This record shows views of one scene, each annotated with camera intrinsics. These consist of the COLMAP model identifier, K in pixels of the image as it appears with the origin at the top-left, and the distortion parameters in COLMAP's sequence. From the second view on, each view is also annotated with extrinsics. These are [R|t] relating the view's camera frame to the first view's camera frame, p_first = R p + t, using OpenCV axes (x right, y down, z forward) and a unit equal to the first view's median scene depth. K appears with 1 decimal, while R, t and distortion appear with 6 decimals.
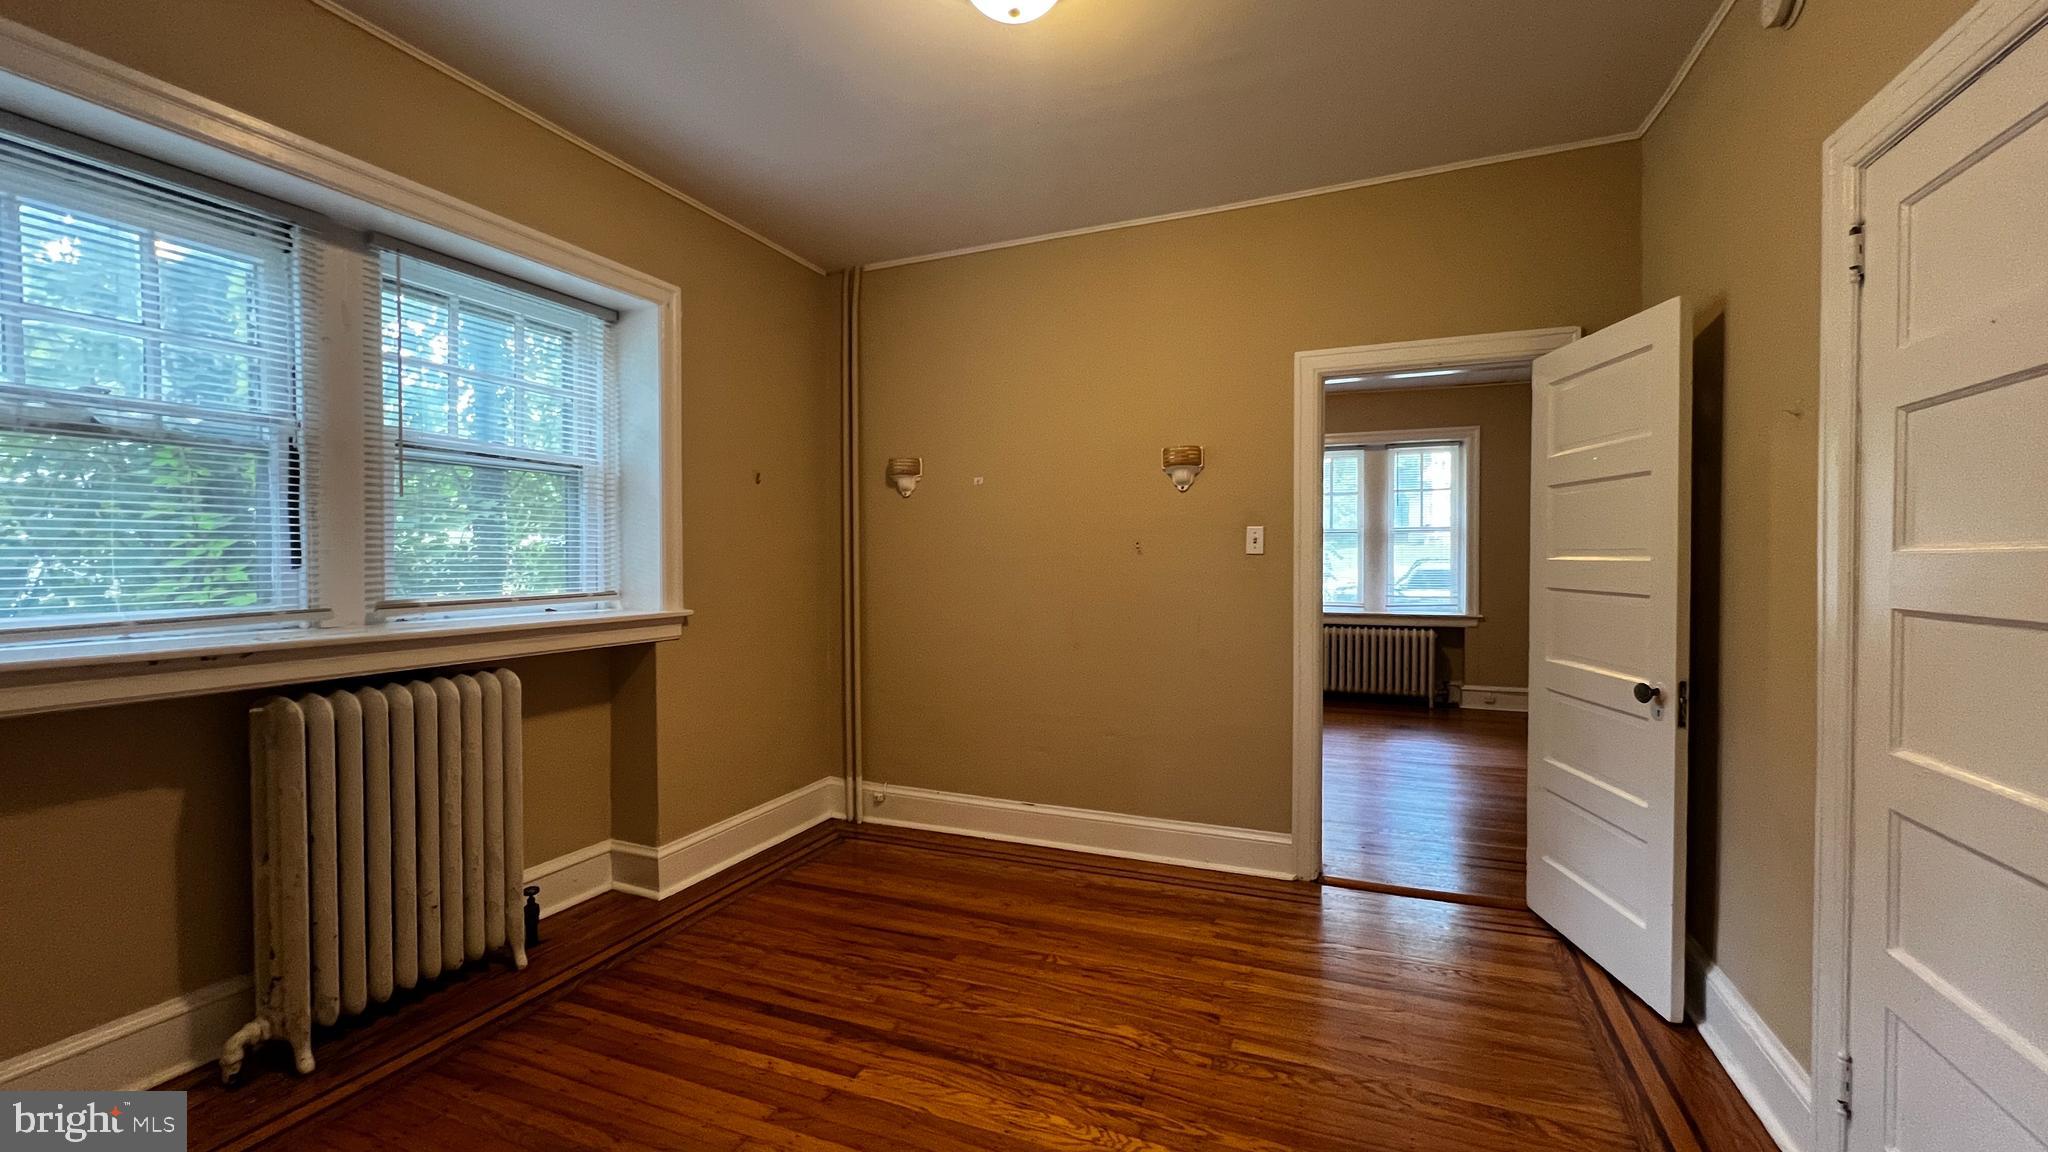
lens RADIAL K [[810.0, 0, 1031.9], [0, 810.0, 579.0], [0, 0, 1]] dist [-0.000873, -0.000471]
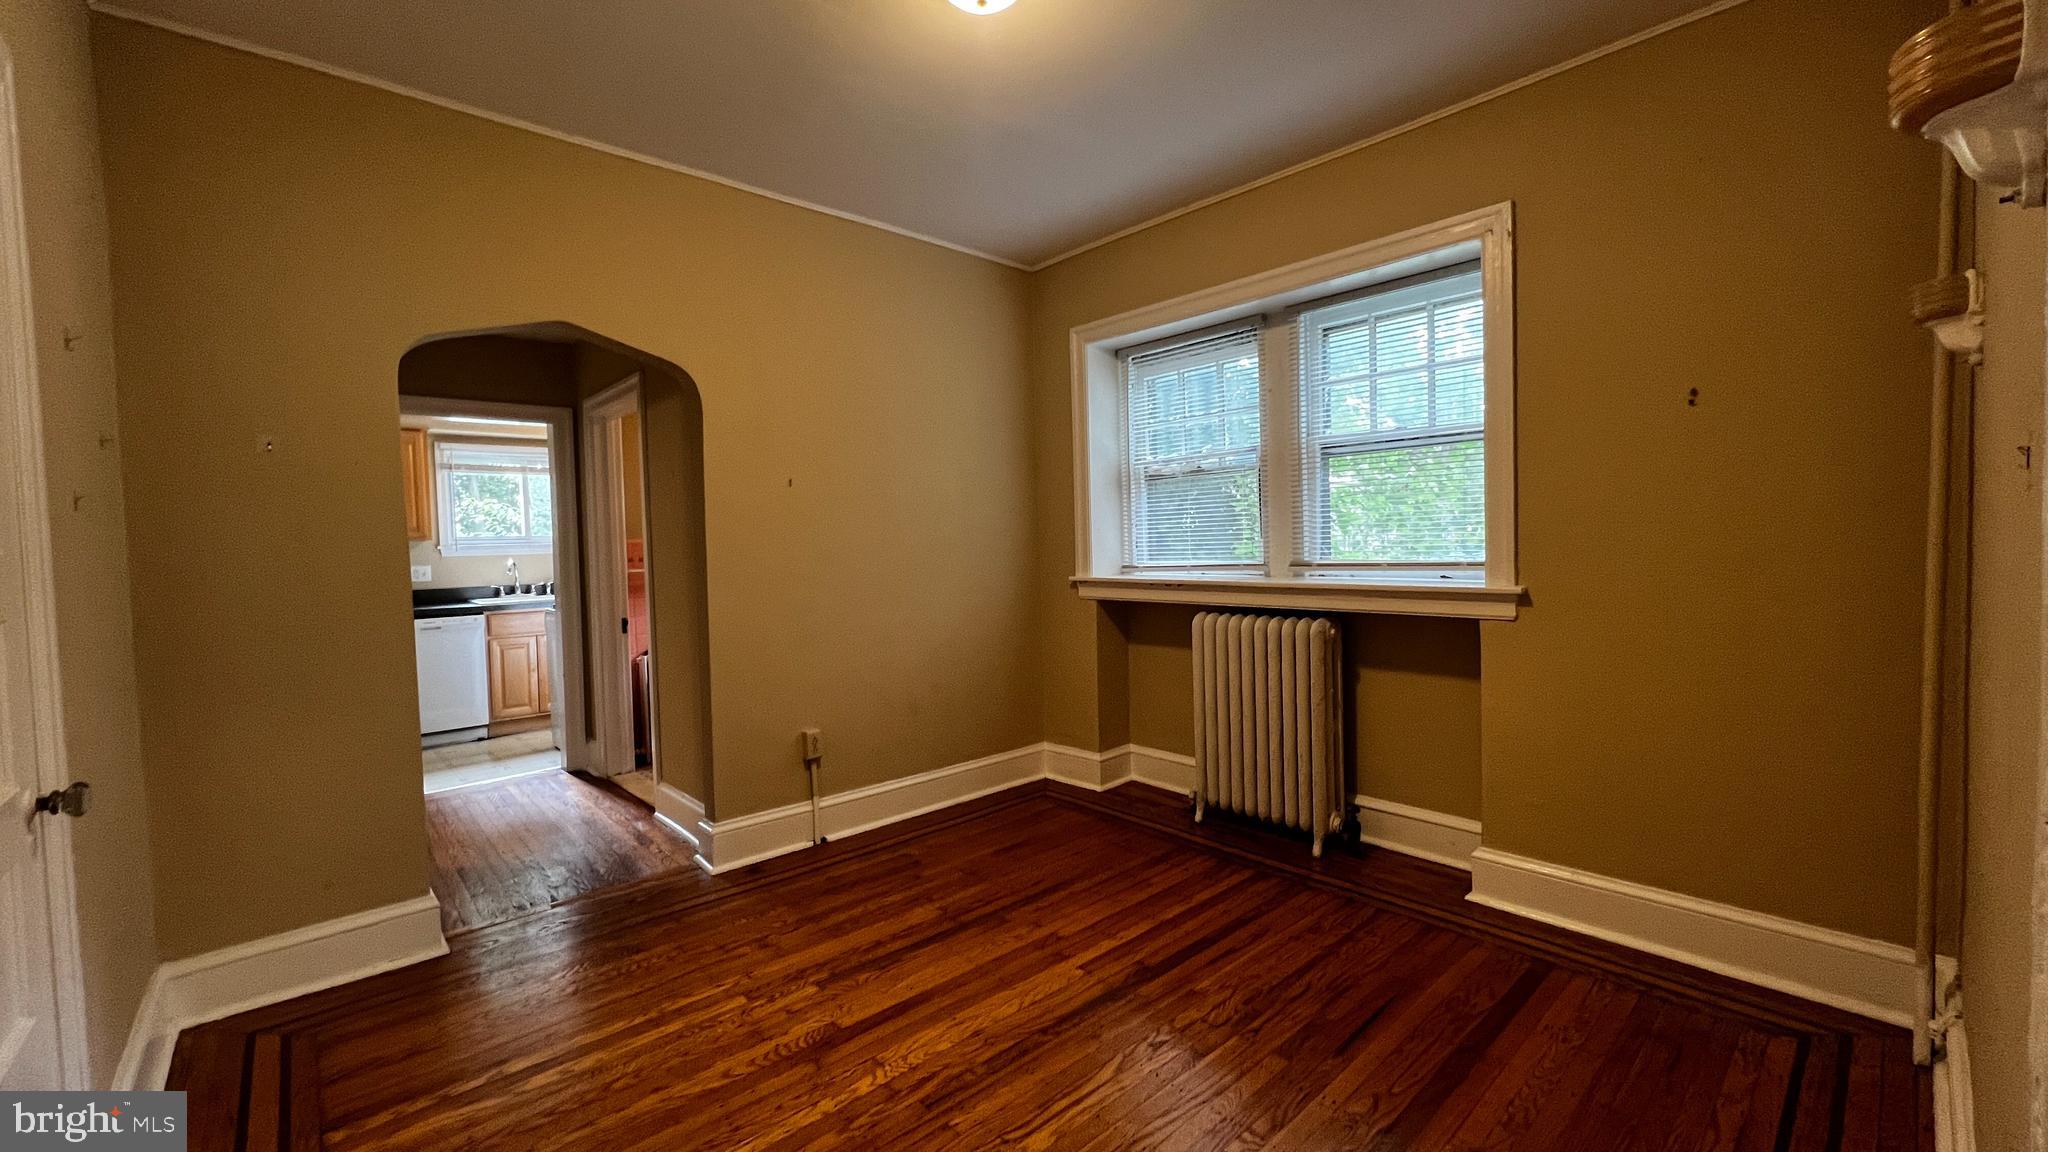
lens RADIAL K [[810.0, 0, 1008.4], [0, 810.0, 571.7], [0, 0, 1]] dist [-0.000873, -0.000471]
pose [[-0.438869, 0.048033, -0.897266, 0.745708], [0.004729, 0.998680, 0.051149, -0.030753], [0.898539, 0.018205, -0.438516, 1.207885]]
